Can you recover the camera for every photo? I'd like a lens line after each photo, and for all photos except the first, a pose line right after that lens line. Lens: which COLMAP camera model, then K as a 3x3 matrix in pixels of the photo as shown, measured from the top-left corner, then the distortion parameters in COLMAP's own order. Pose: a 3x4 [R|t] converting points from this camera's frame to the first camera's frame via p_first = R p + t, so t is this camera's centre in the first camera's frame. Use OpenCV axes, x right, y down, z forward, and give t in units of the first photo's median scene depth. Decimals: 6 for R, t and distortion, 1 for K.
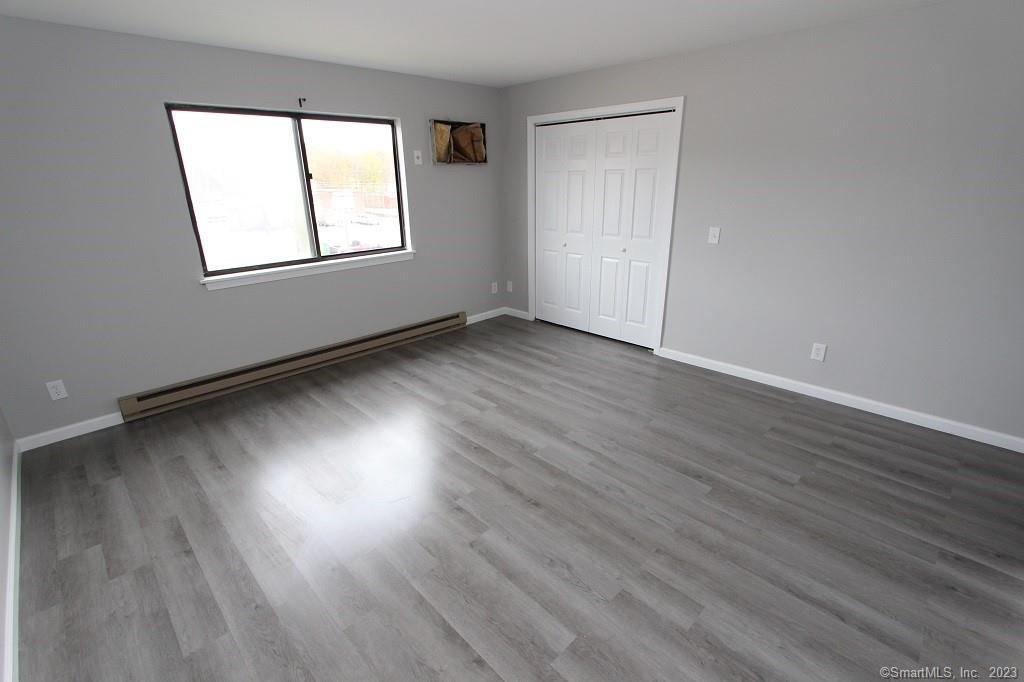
lens RADIAL K [[472.2, 0, 511.9], [0, 472.2, 332.9], [0, 0, 1]] dist [-0.017613, 0.003114]
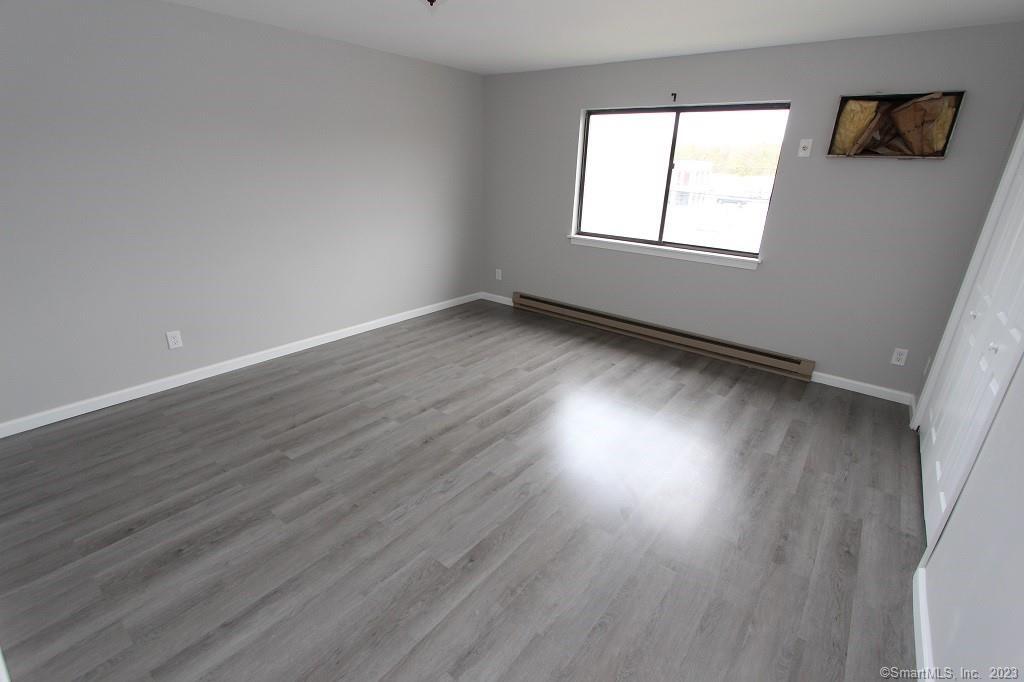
lens RADIAL K [[472.2, 0, 516.8], [0, 472.2, 336.4], [0, 0, 1]] dist [-0.017613, 0.003114]
pose [[0.137009, 0.355299, -0.924657, 0.665168], [-0.346484, 0.891683, 0.291289, -0.179263], [0.927996, 0.280470, 0.245274, 0.525468]]
